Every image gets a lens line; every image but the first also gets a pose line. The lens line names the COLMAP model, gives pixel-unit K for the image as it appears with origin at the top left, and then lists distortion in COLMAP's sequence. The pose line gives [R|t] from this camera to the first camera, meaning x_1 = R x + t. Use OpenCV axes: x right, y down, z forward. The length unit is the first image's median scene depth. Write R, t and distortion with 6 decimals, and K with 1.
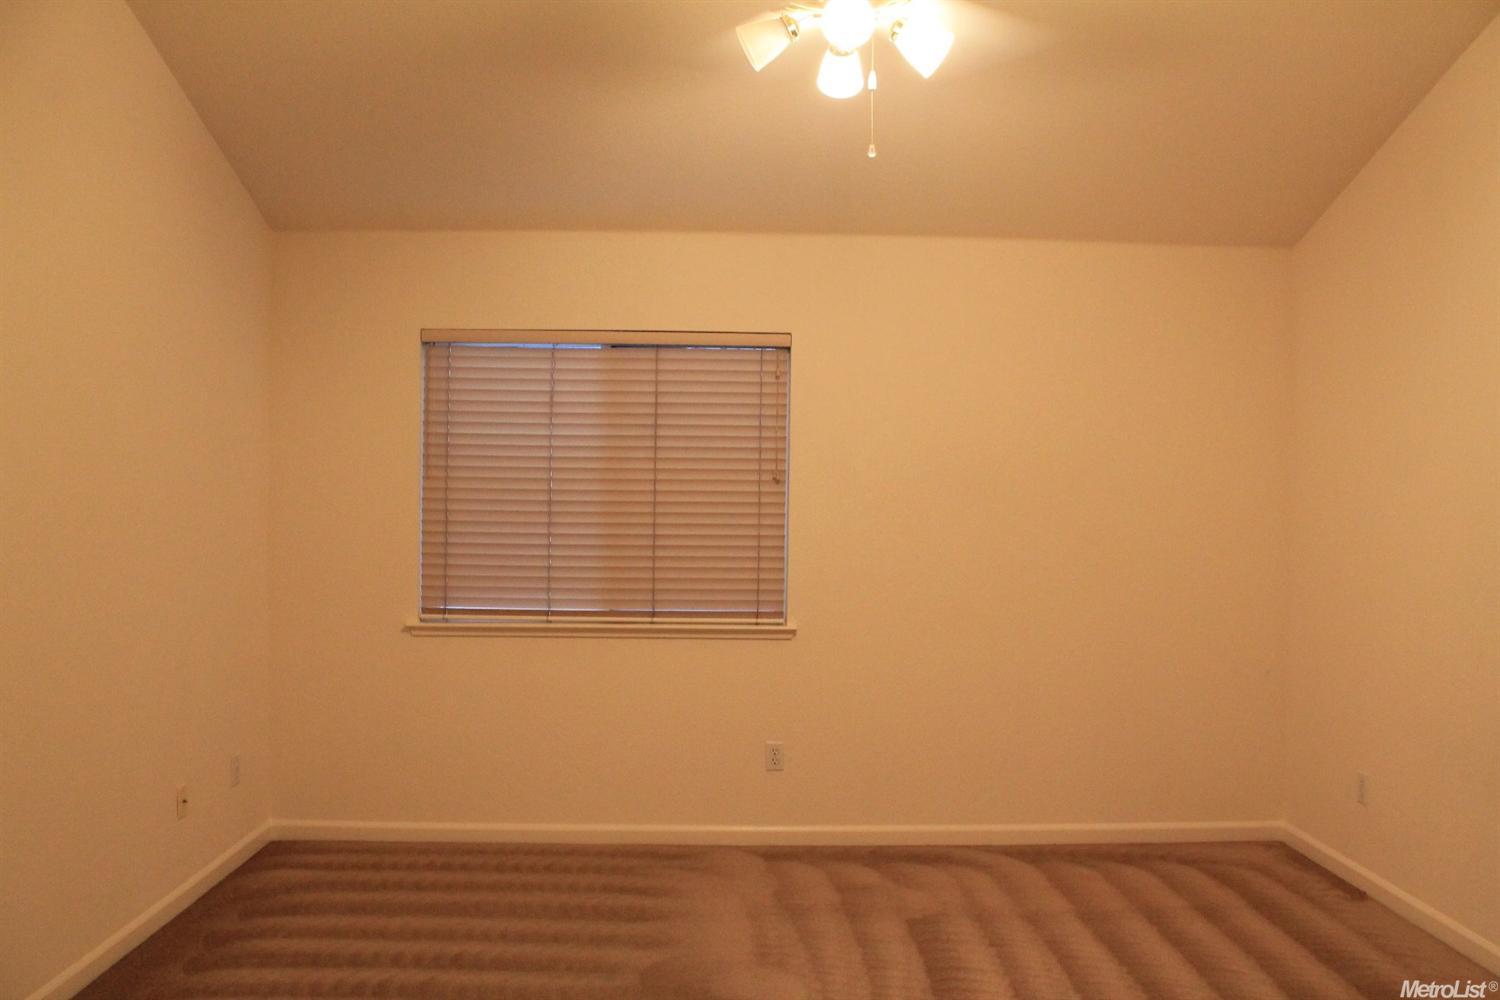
lens RADIAL K [[1273.9, 0, 750.0], [0, 1273.9, 500.0], [0, 0, 1]] dist [-0.171755, 0.167144]
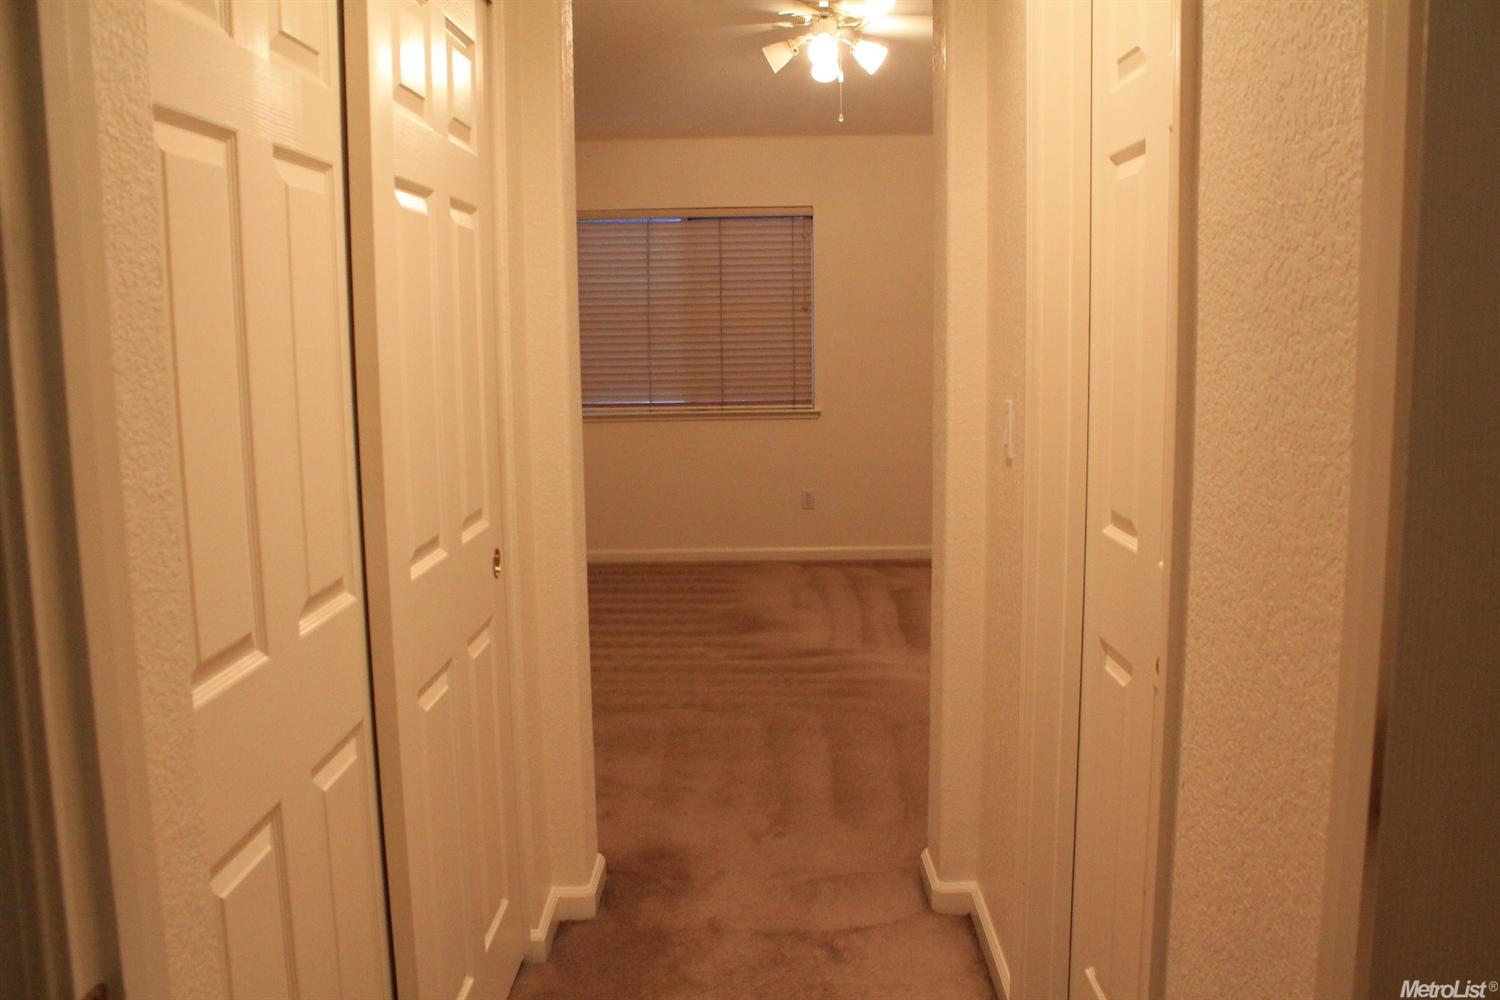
lens RADIAL K [[1273.9, 0, 750.0], [0, 1273.9, 500.0], [0, 0, 1]] dist [-0.171755, 0.167144]
pose [[0.998555, -0.020490, -0.049684, 0.025712], [0.026521, 0.991933, 0.123958, 0.019408], [0.046744, -0.125097, 0.991043, -0.461236]]
